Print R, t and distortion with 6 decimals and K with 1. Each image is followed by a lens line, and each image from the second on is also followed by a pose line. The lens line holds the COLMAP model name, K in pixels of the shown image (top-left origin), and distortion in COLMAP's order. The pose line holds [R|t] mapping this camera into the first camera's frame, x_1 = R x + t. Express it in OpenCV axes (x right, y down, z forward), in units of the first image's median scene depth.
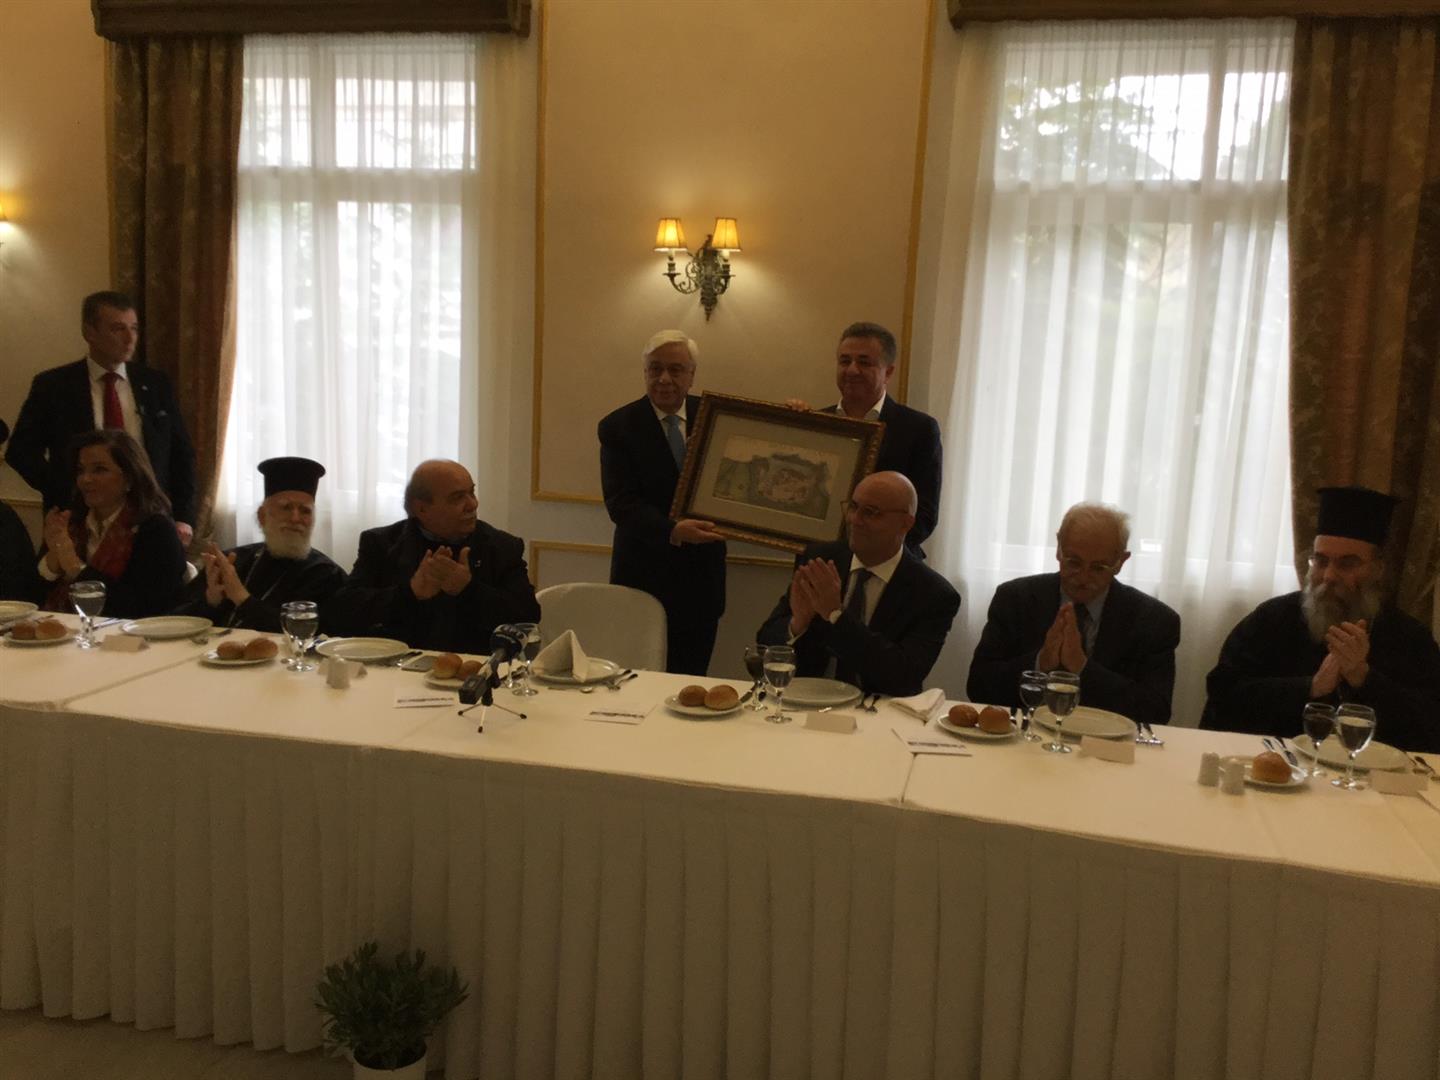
lens RADIAL K [[1296.1, 0, 709.5], [0, 1296.1, 523.9], [0, 0, 1]] dist [0.084302, -0.127267]
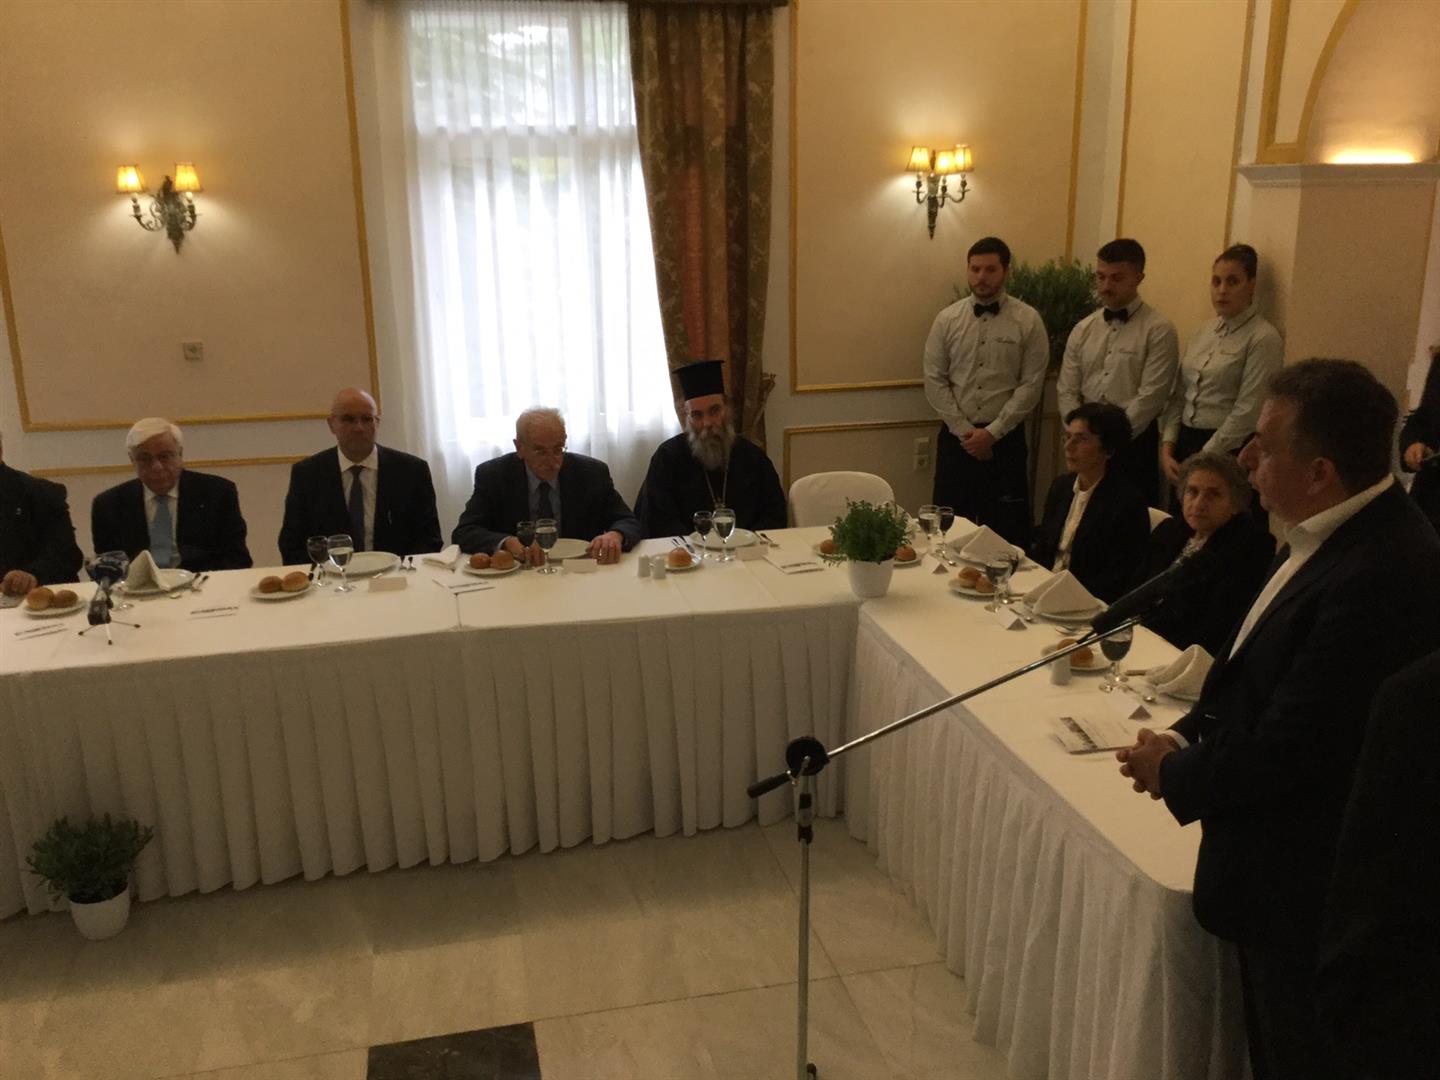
lens RADIAL K [[1296.1, 0, 722.0], [0, 1296.1, 535.1], [0, 0, 1]] dist [0.084302, -0.127267]
pose [[0.888689, -0.172456, 0.424843, -0.144220], [0.111278, 0.979990, 0.165036, -0.072638], [-0.444803, -0.099391, 0.890096, -0.318333]]
